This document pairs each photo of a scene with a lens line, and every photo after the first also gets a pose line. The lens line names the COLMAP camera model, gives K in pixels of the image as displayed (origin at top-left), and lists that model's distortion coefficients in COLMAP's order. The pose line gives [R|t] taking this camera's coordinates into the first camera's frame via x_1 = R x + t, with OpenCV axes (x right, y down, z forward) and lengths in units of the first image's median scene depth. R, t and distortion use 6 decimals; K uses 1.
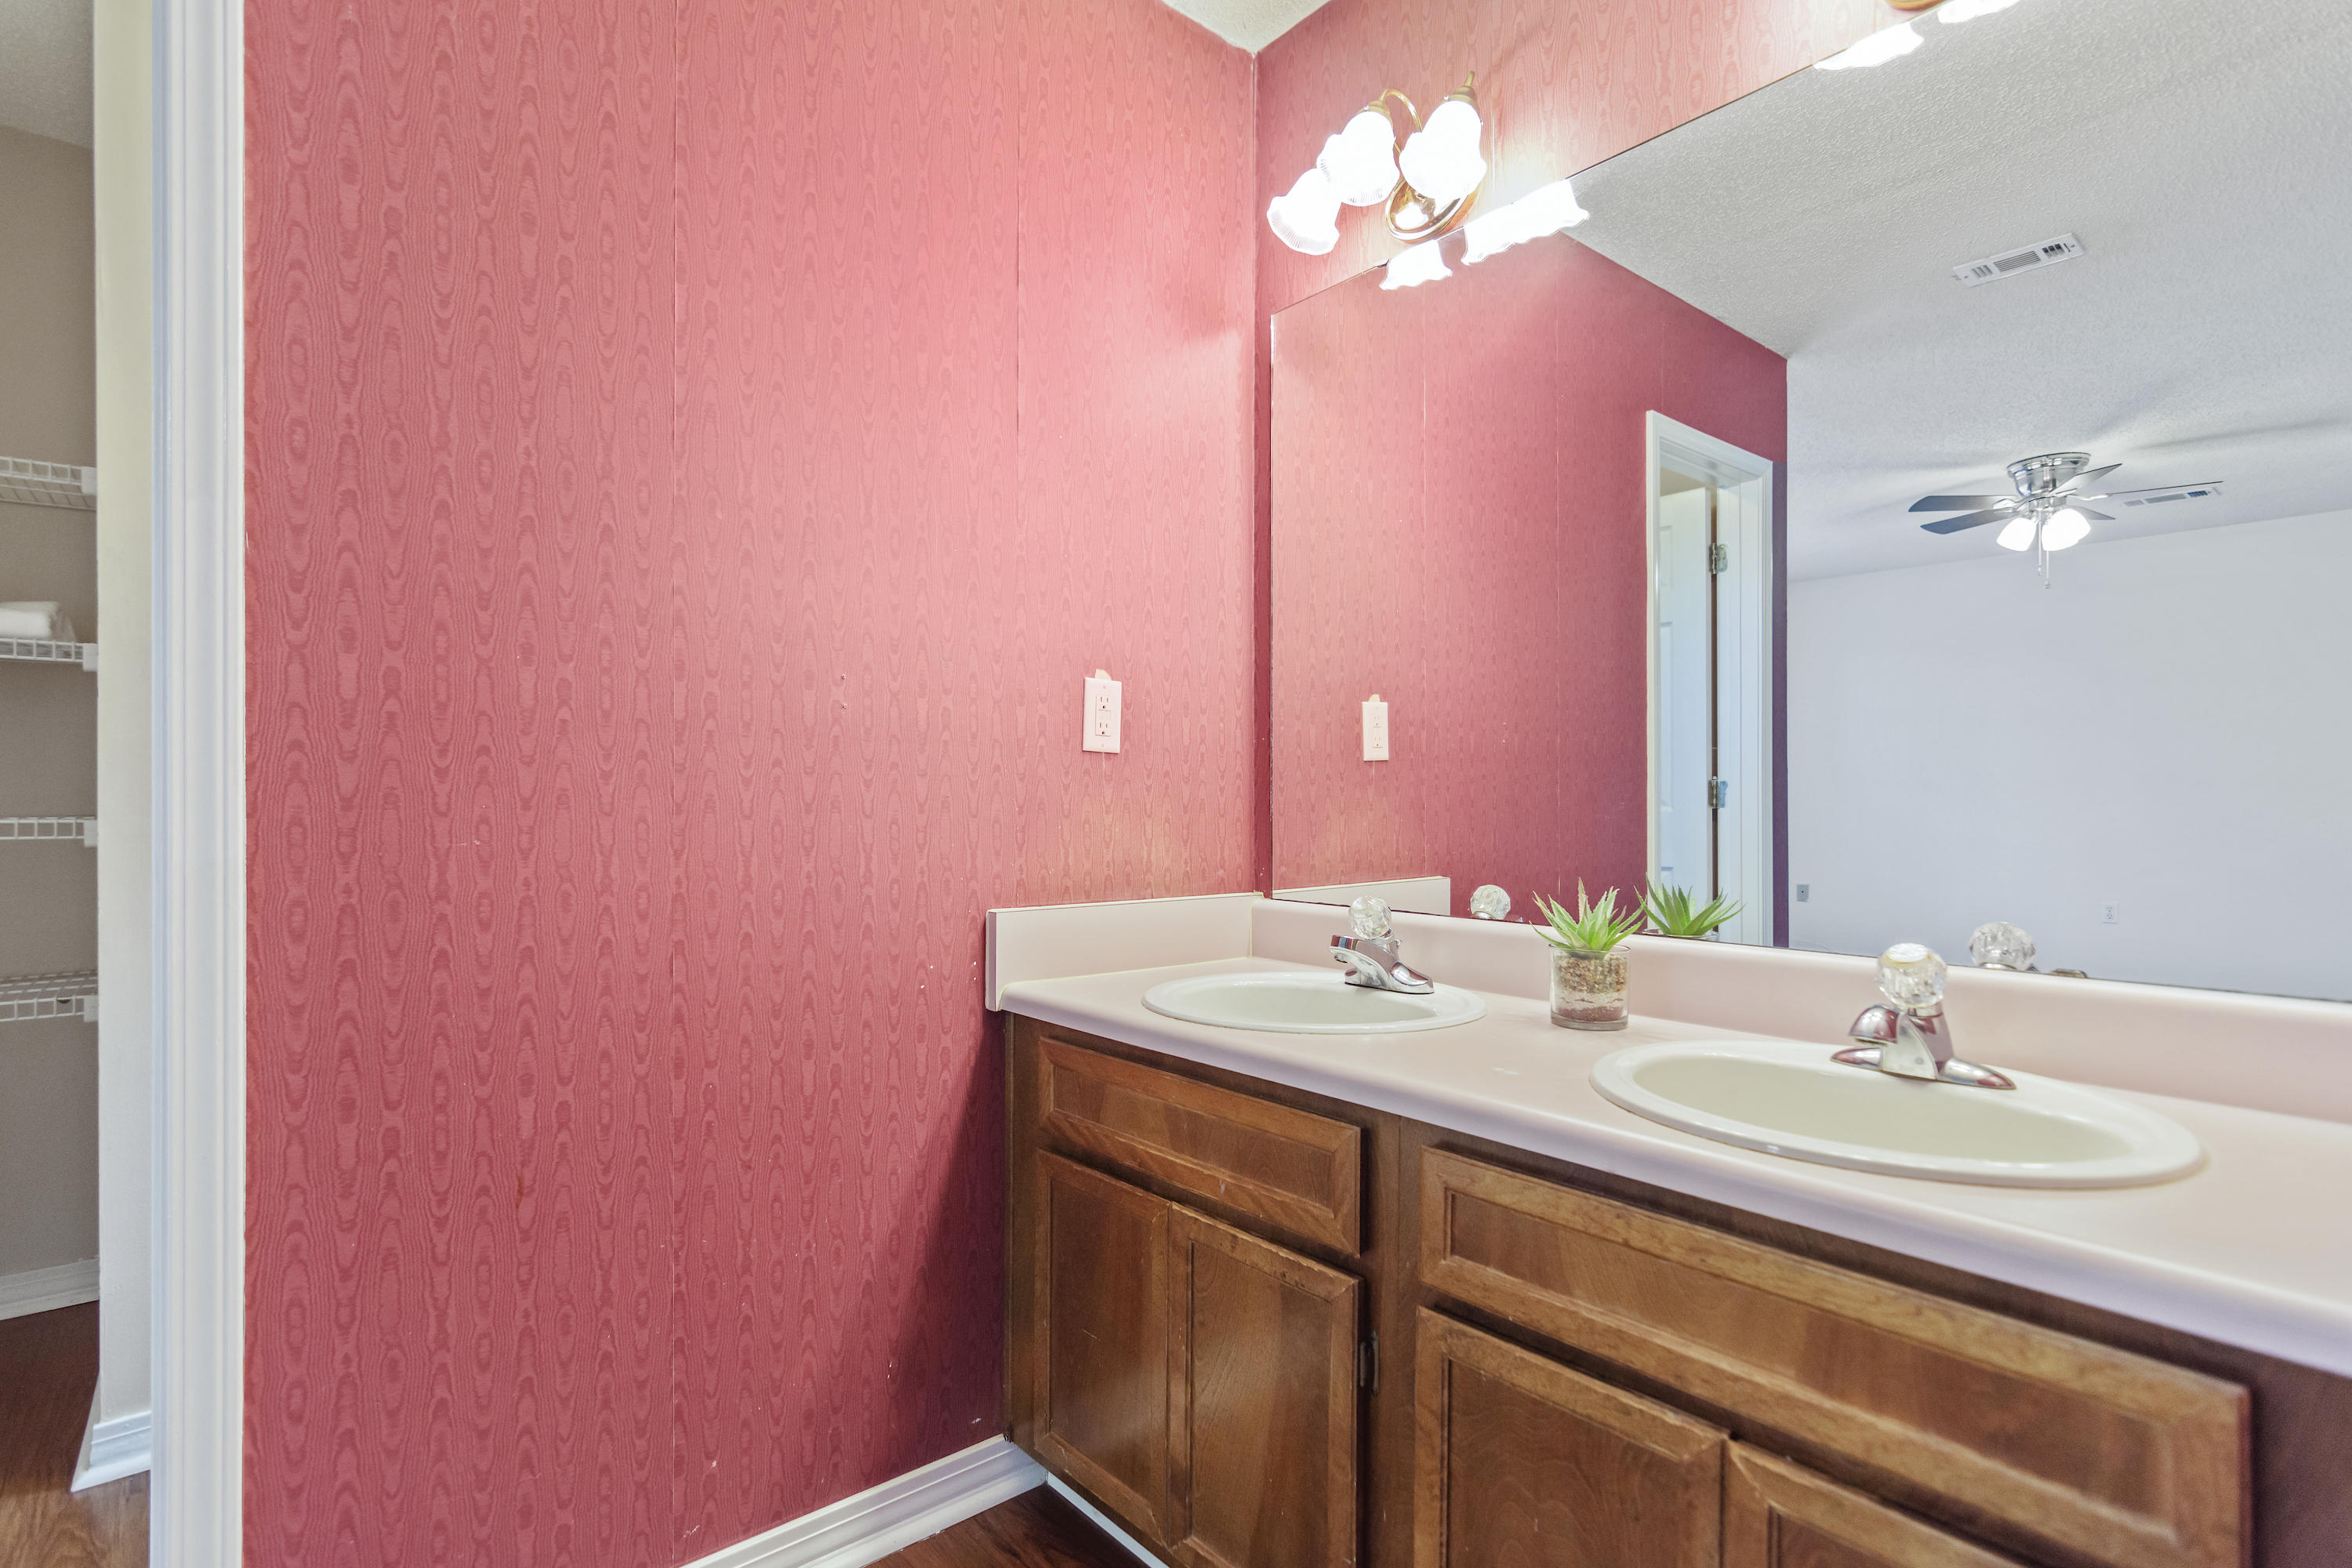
lens RADIAL K [[1122.4, 0, 1175.4], [0, 1122.4, 798.6], [0, 0, 1]] dist [-0.000663, 0.001292]
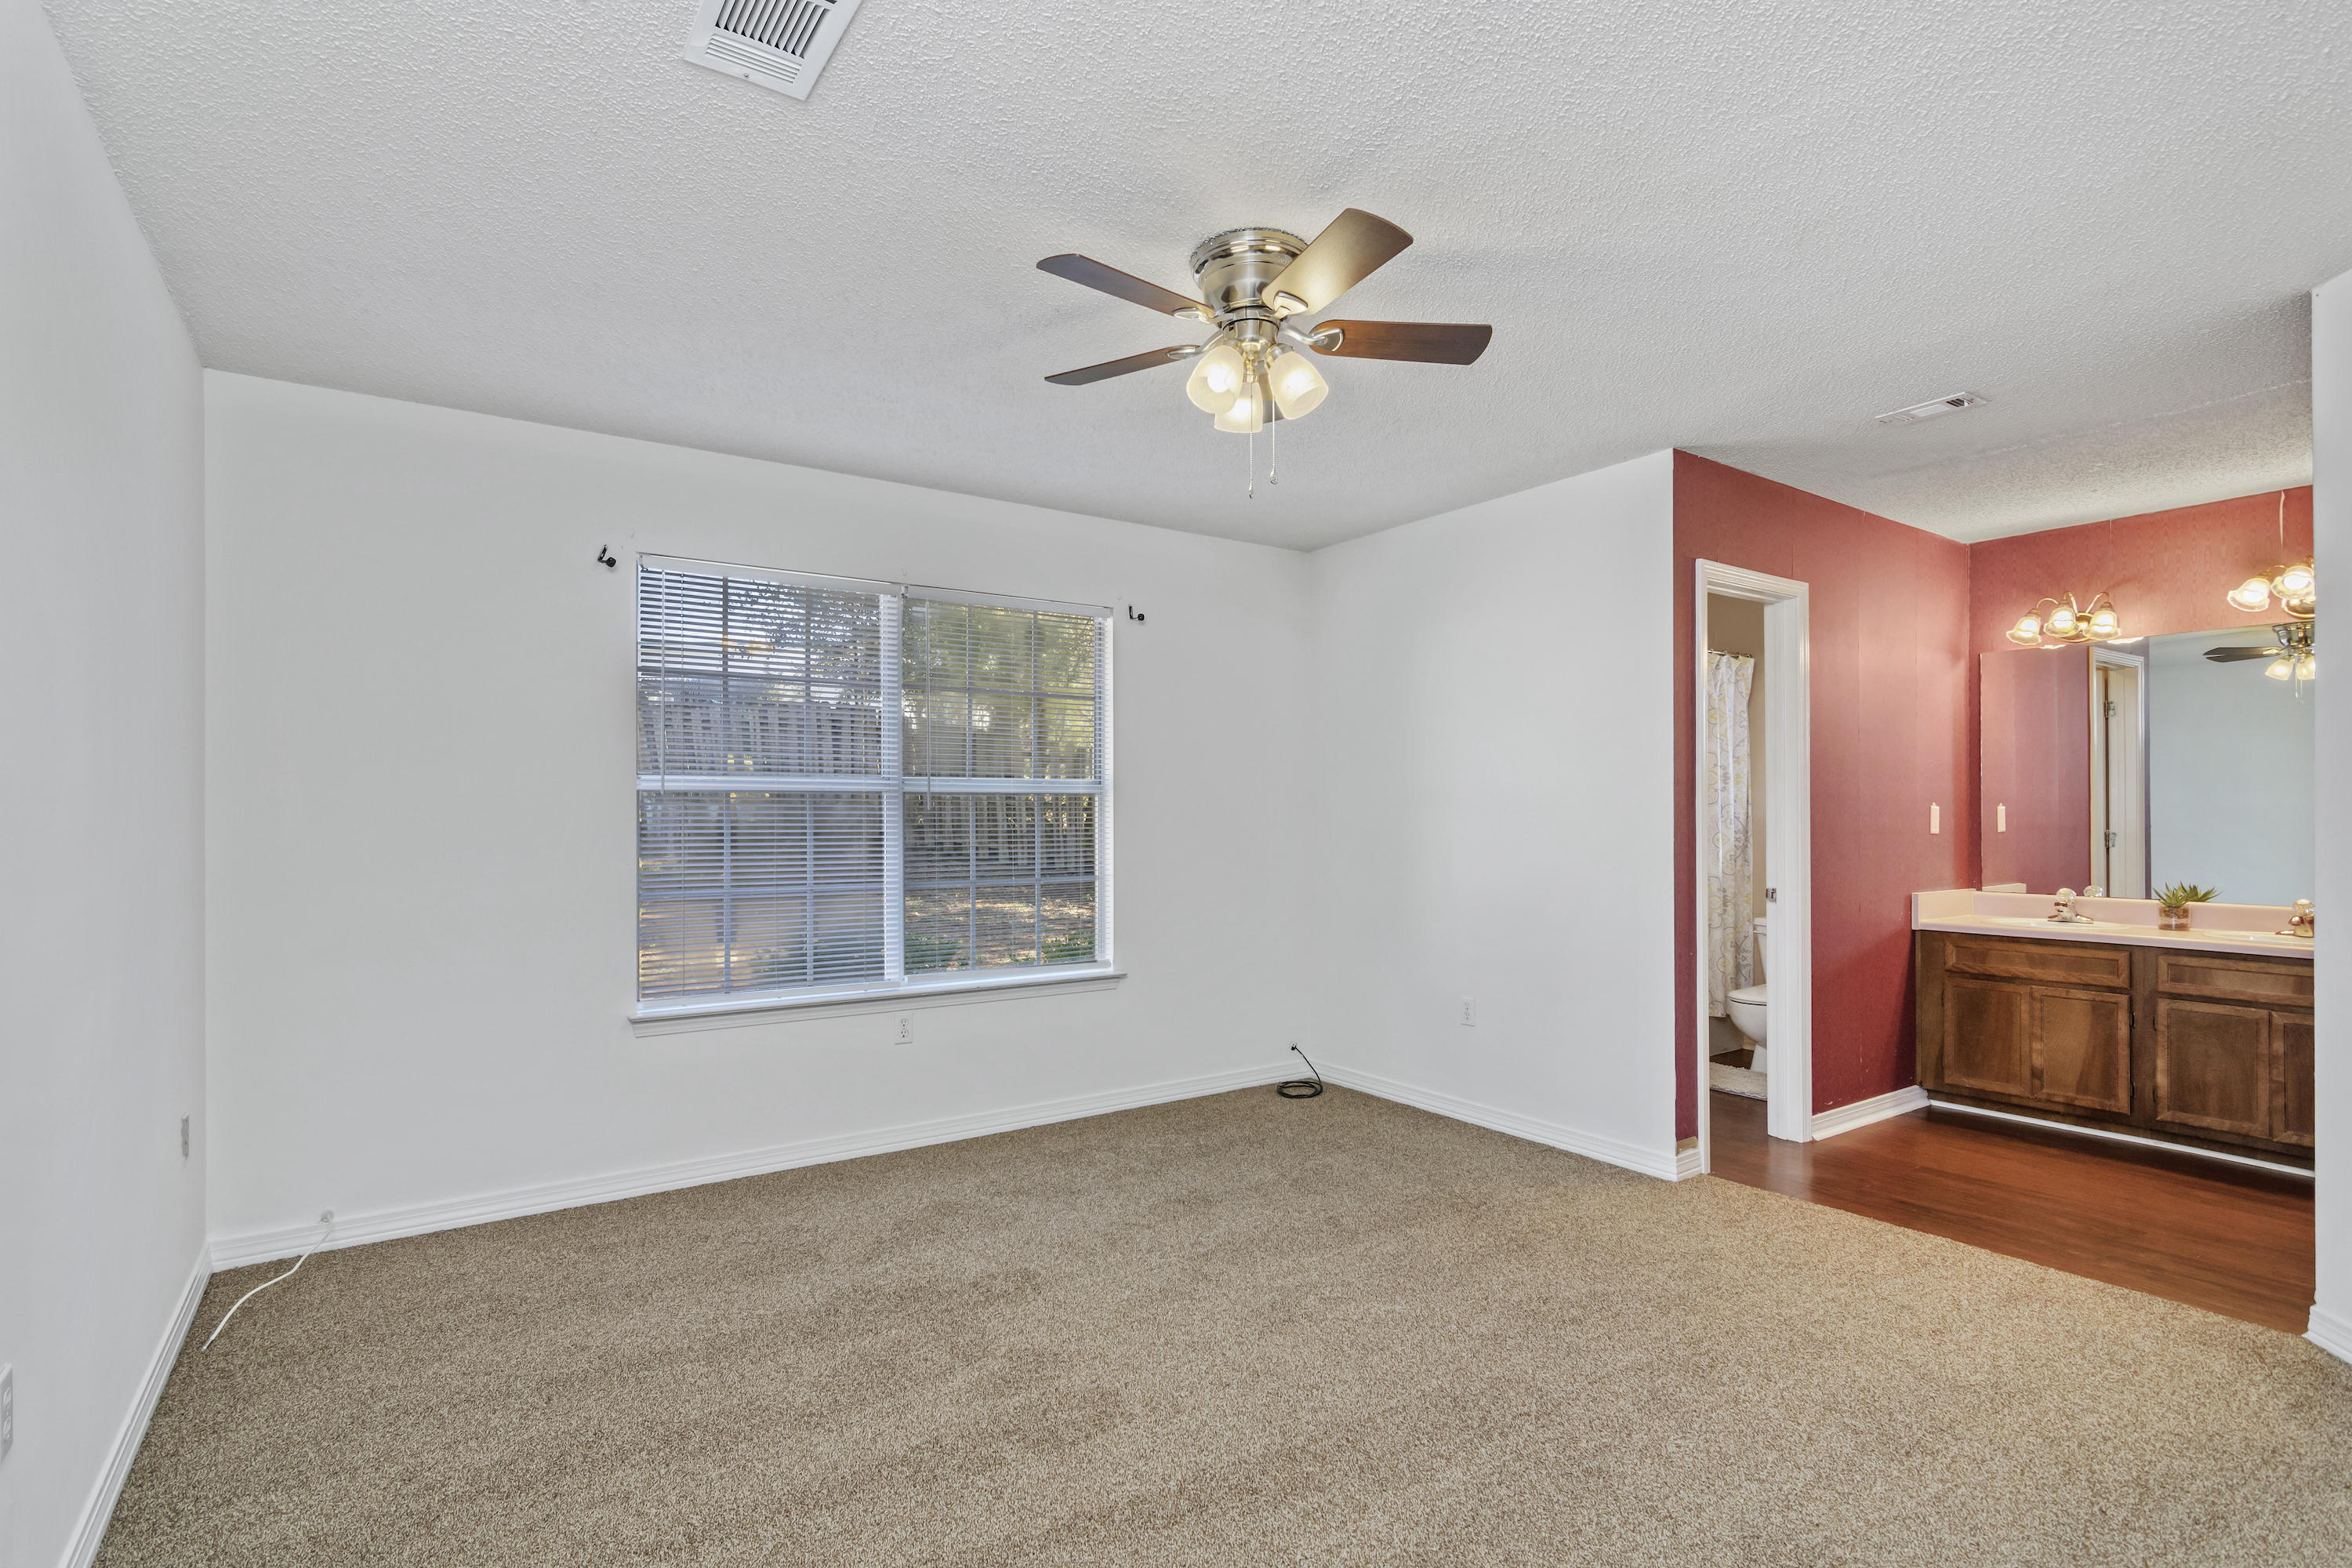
lens RADIAL K [[1122.4, 0, 1180.7], [0, 1122.4, 796.5], [0, 0, 1]] dist [-0.000663, 0.001292]
pose [[0.994975, -0.000602, -0.100119, -2.004699], [-0.000754, 0.999909, -0.013499, -0.116738], [0.100118, 0.013507, 0.994884, -2.301628]]
